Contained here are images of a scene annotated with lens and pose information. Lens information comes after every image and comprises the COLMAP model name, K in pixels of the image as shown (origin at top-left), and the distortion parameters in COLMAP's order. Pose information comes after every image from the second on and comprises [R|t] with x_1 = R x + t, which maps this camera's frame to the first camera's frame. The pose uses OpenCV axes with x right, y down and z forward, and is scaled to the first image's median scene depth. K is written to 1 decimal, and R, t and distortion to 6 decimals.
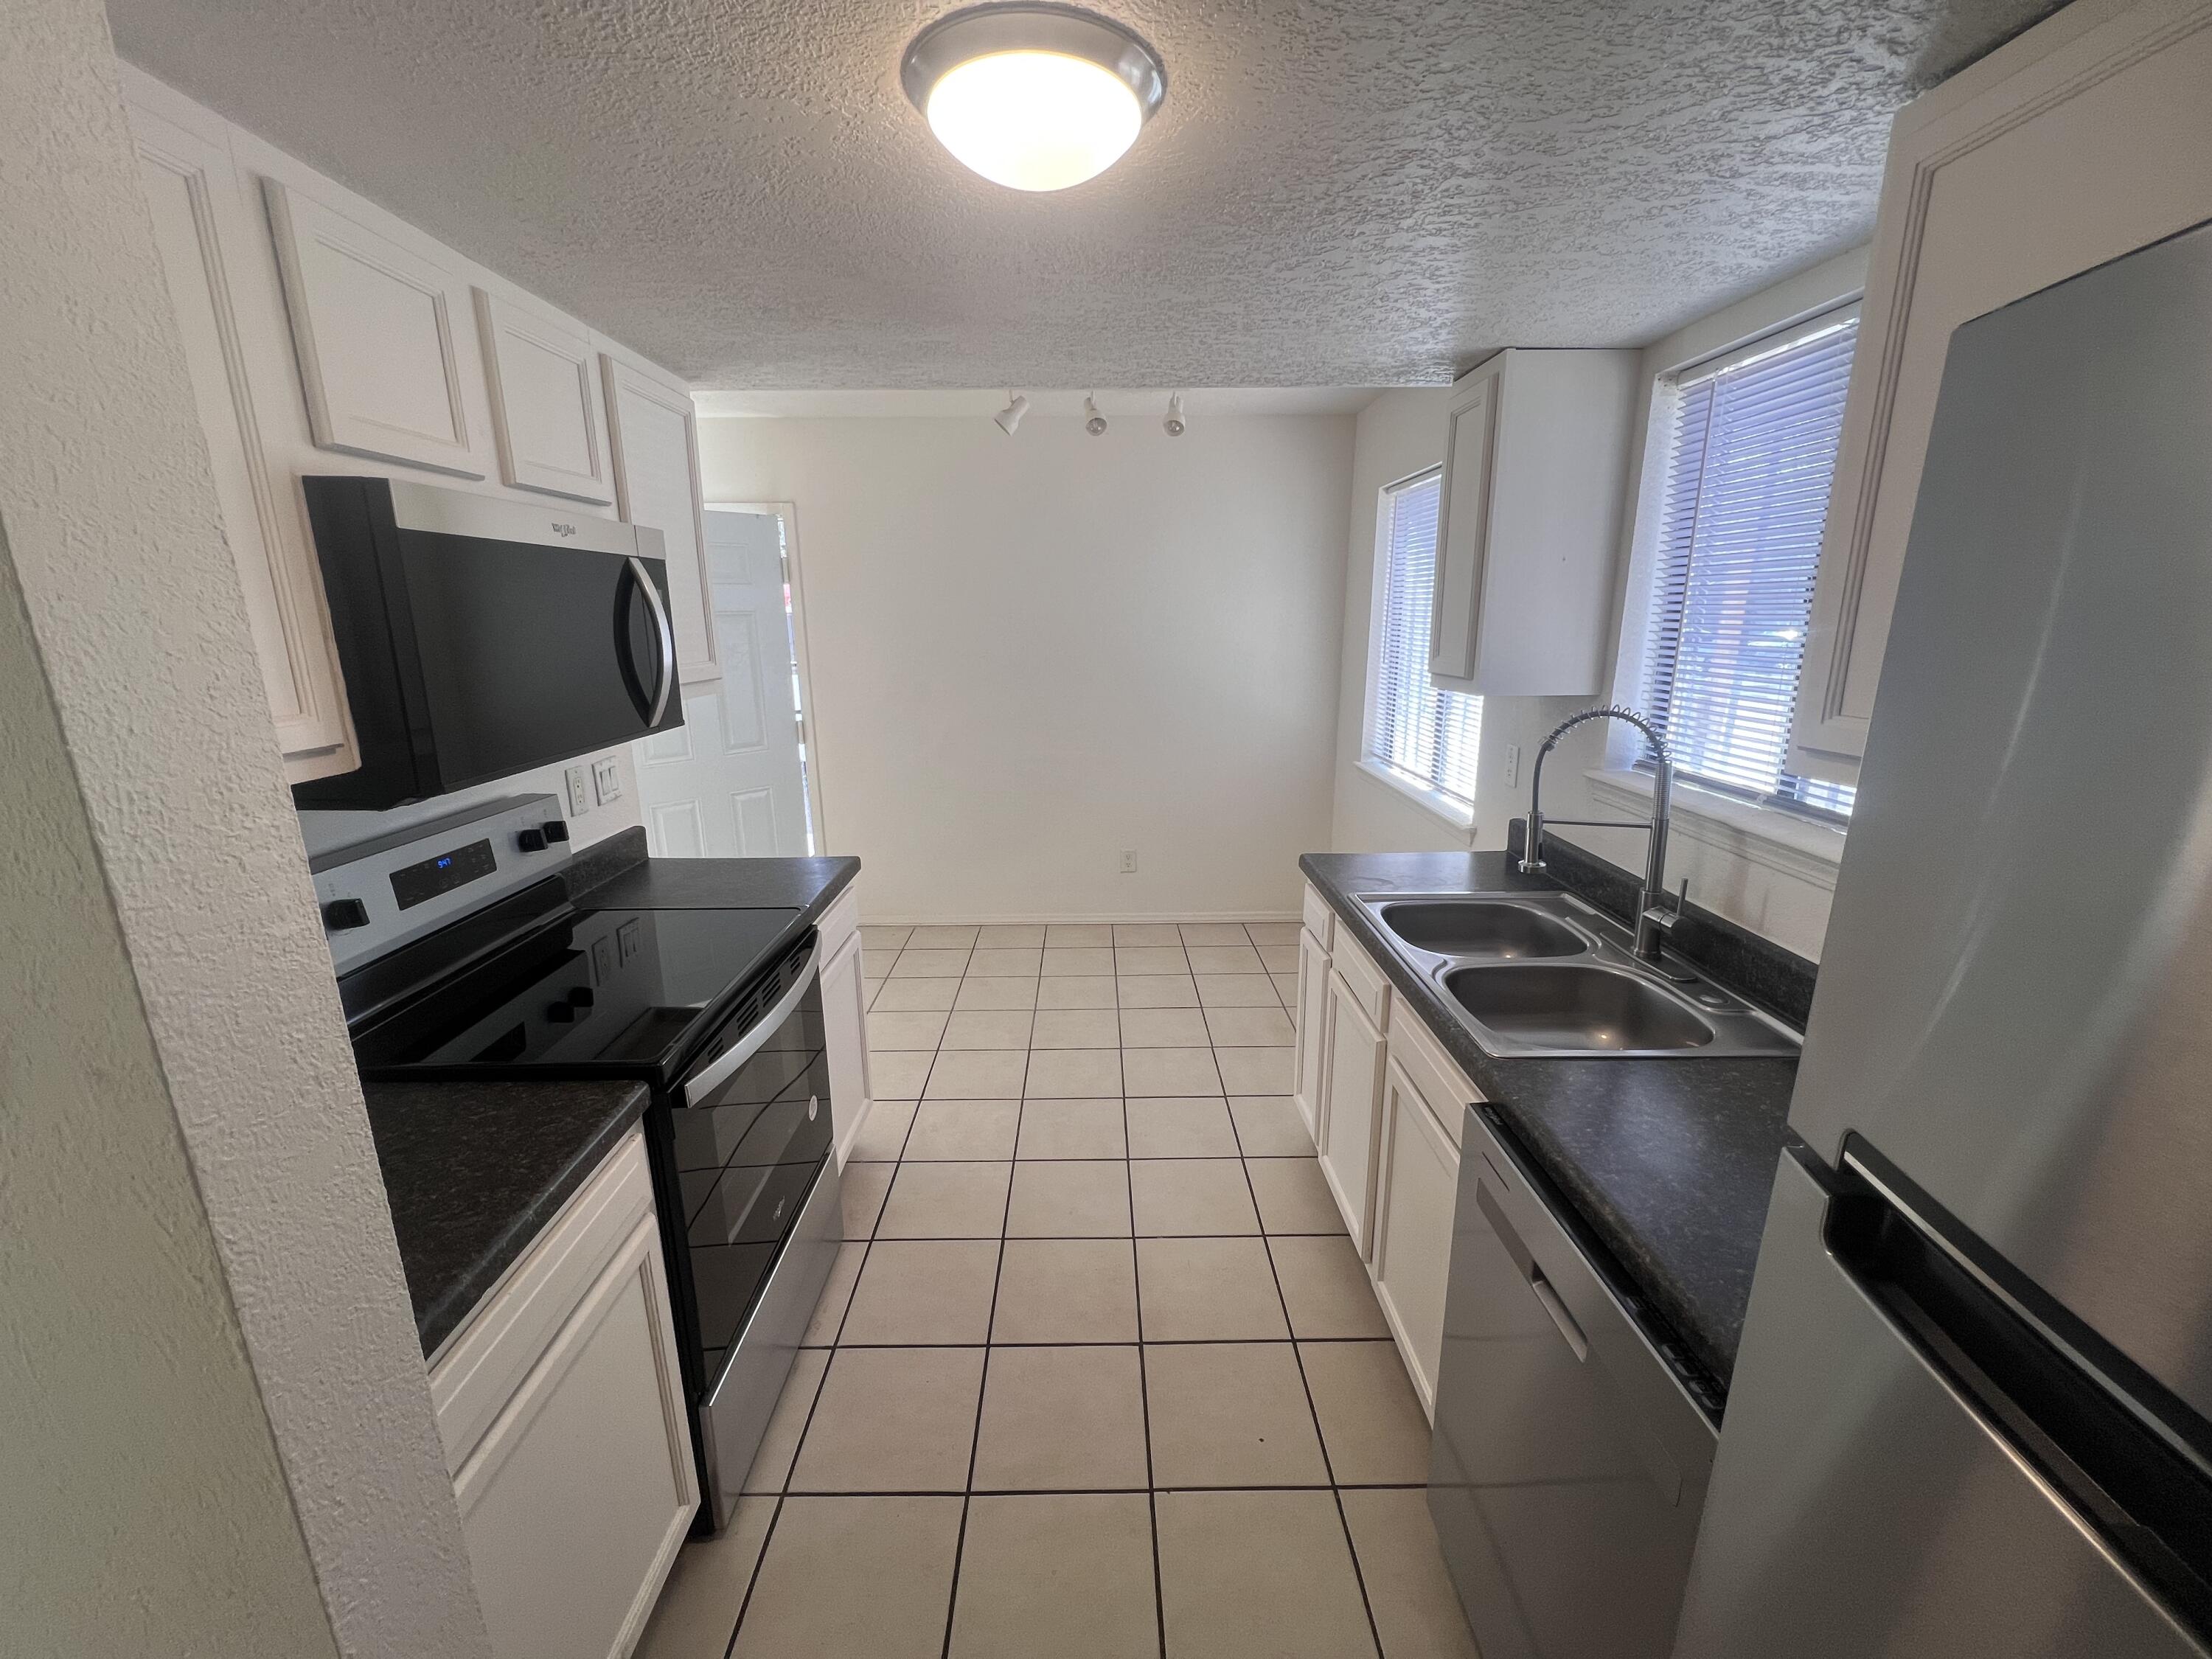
lens RADIAL K [[885.7, 0, 1097.8], [0, 885.7, 829.7], [0, 0, 1]] dist [0.000827, -0.000203]
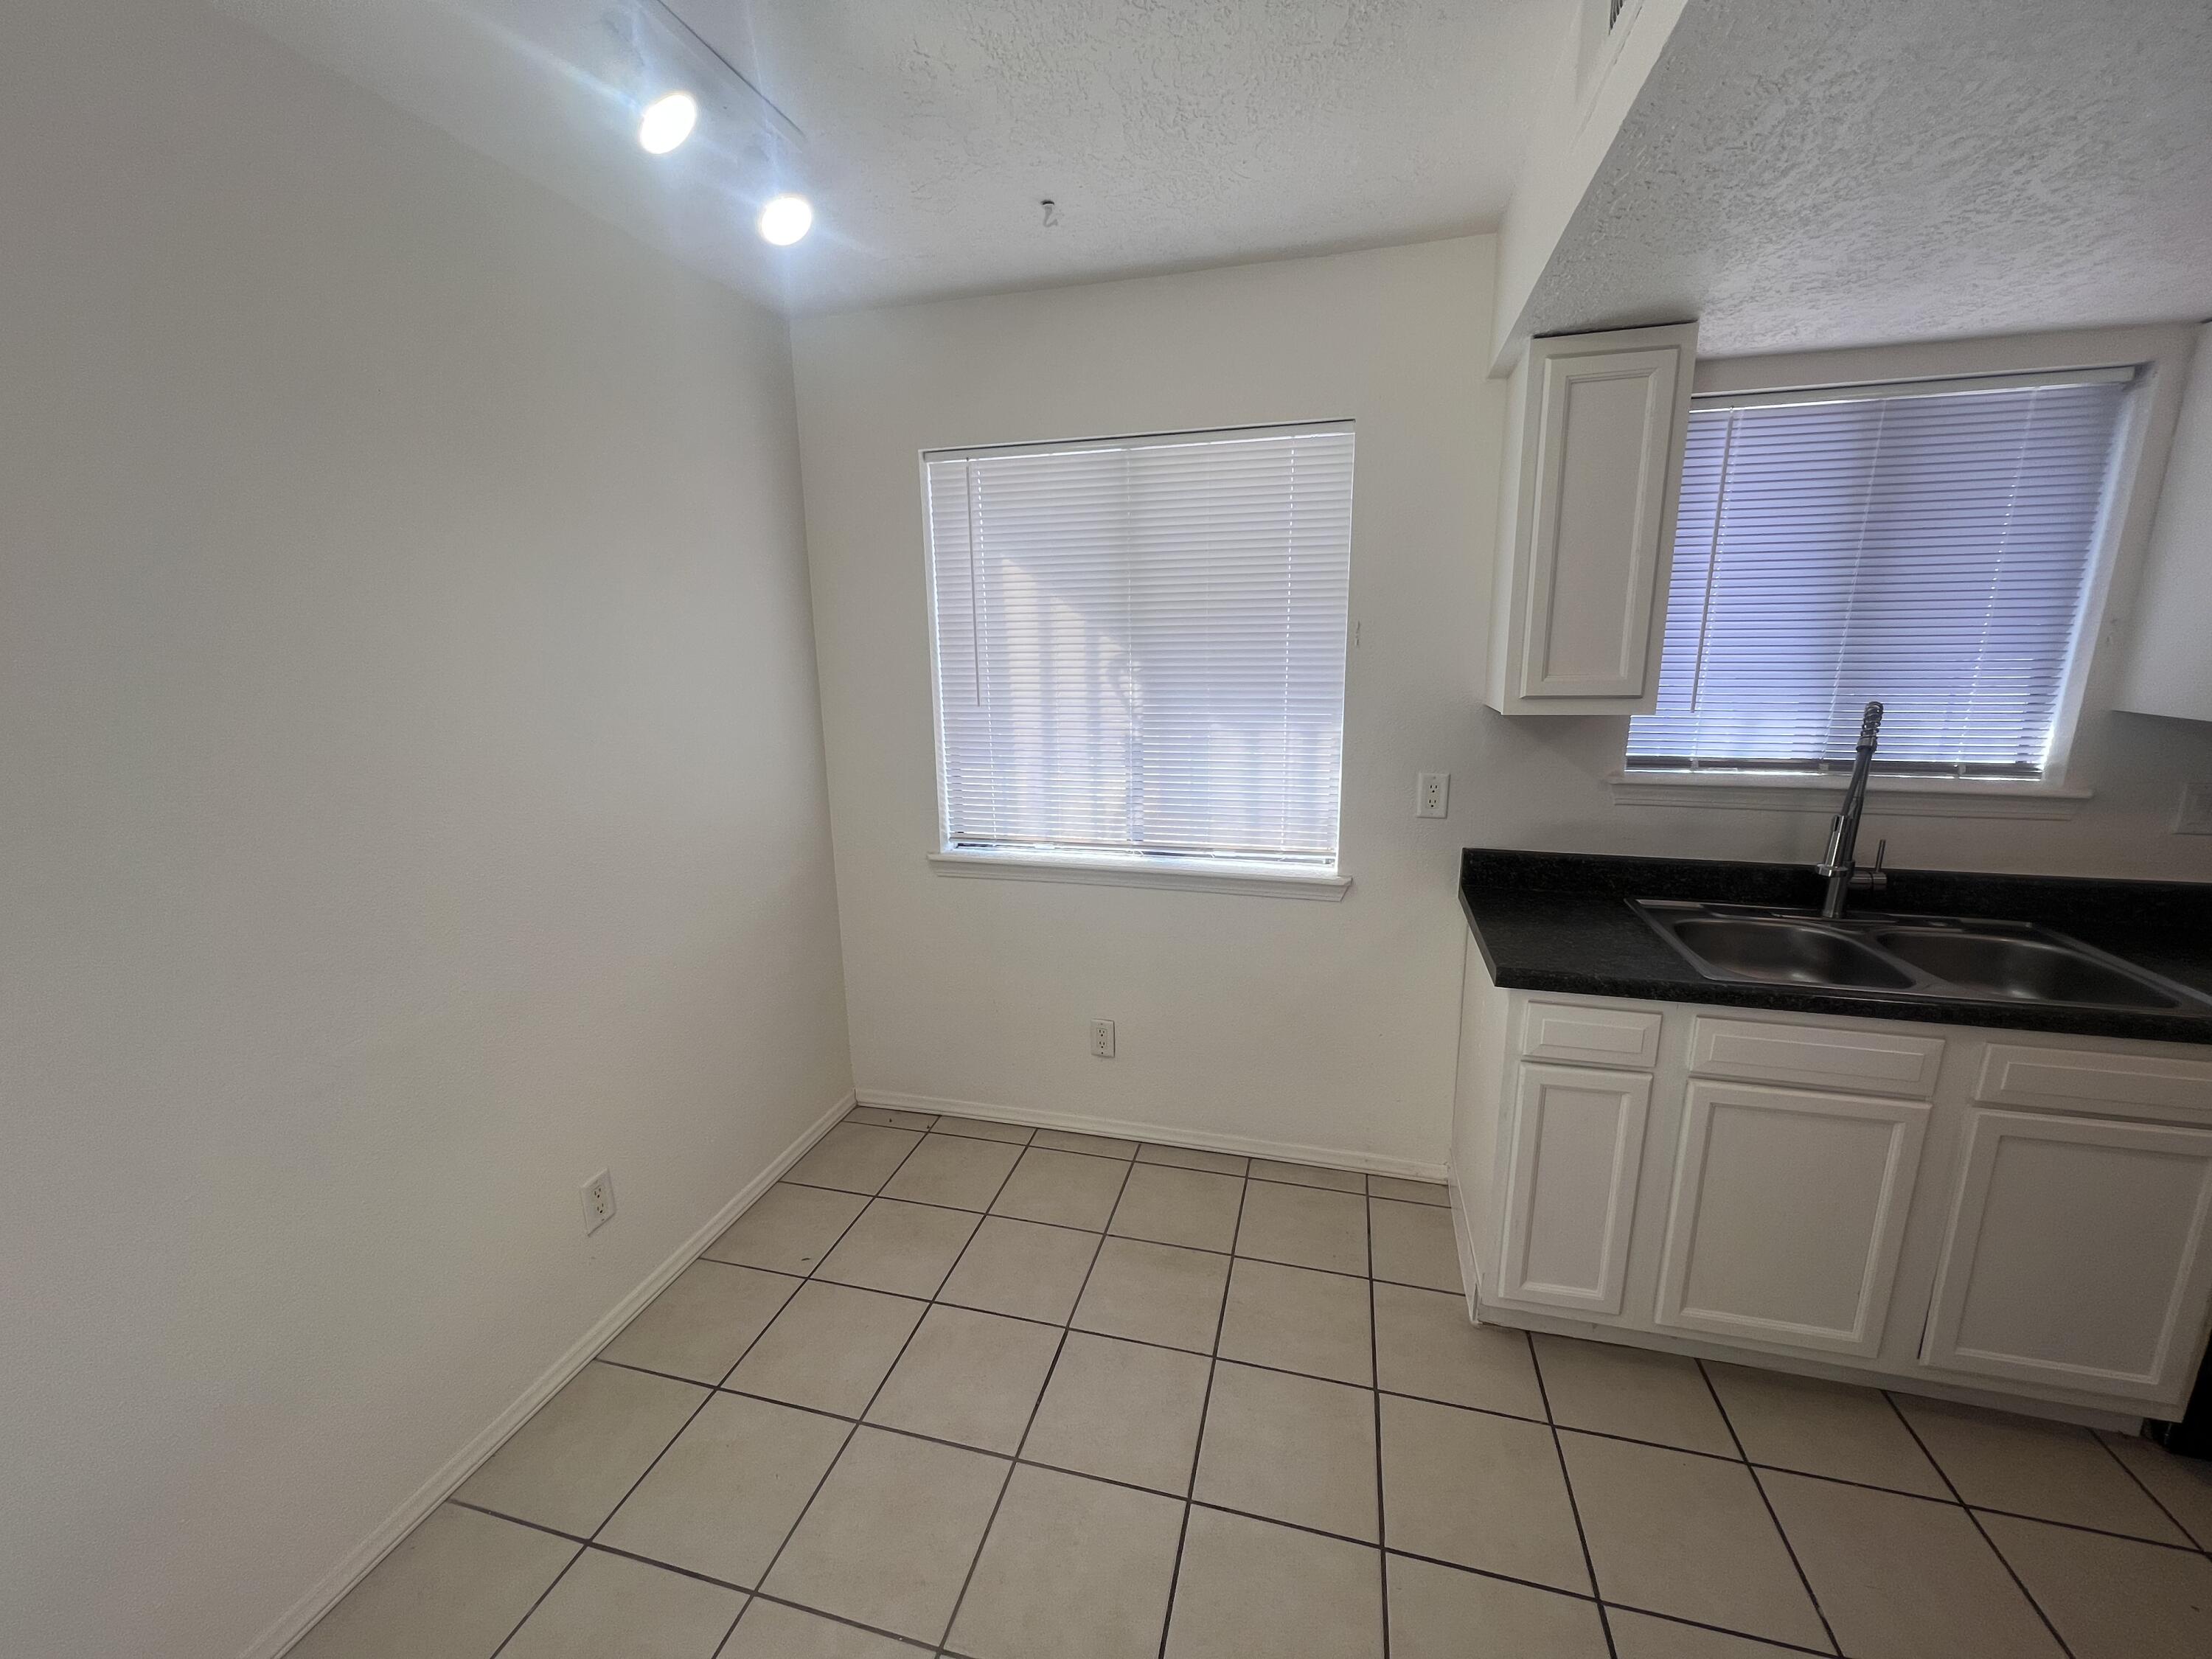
lens RADIAL K [[885.7, 0, 1103.5], [0, 885.7, 834.5], [0, 0, 1]] dist [0.000827, -0.000203]
pose [[0.261833, -0.207955, 0.942443, -0.712949], [0.243503, 0.959152, 0.143991, -0.365904], [-0.933890, 0.191786, 0.301775, 1.562998]]
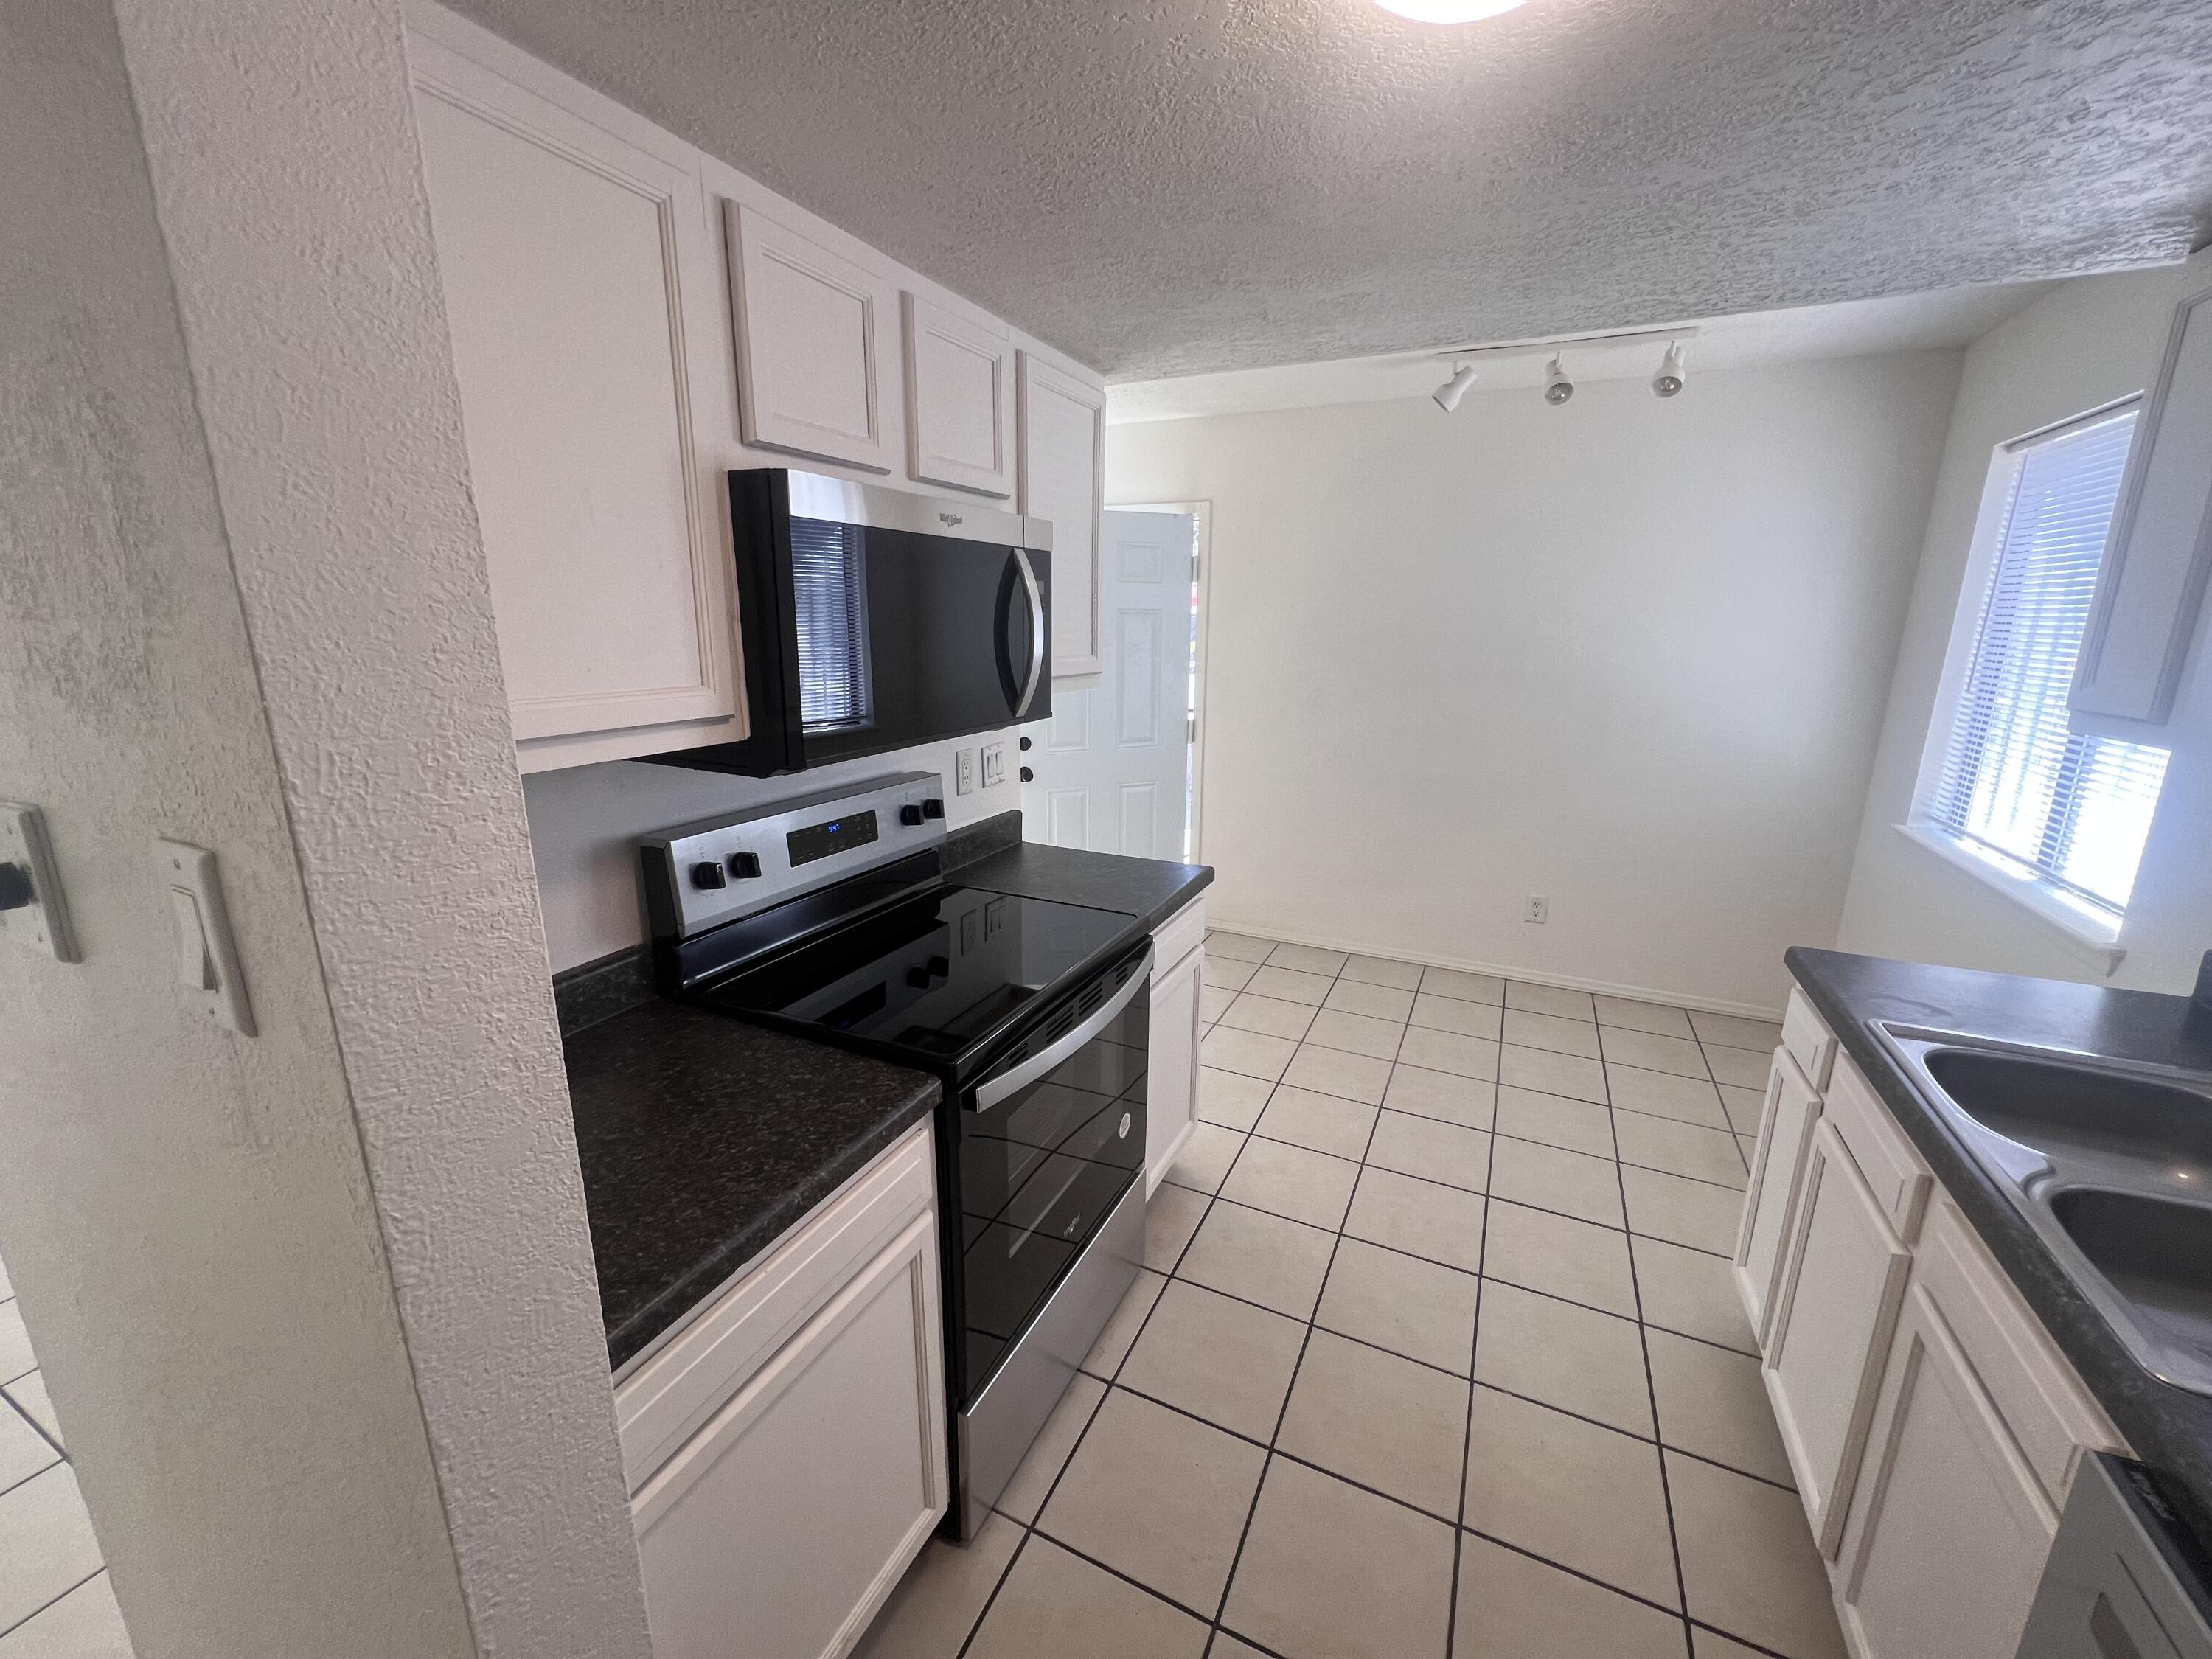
lens RADIAL K [[885.7, 0, 1098.3], [0, 885.7, 832.2], [0, 0, 1]] dist [0.000827, -0.000203]
pose [[0.898055, 0.118593, -0.423596, 0.023084], [-0.119416, 0.992537, 0.024706, -0.023195], [0.423364, 0.028397, 0.905514, 0.138420]]
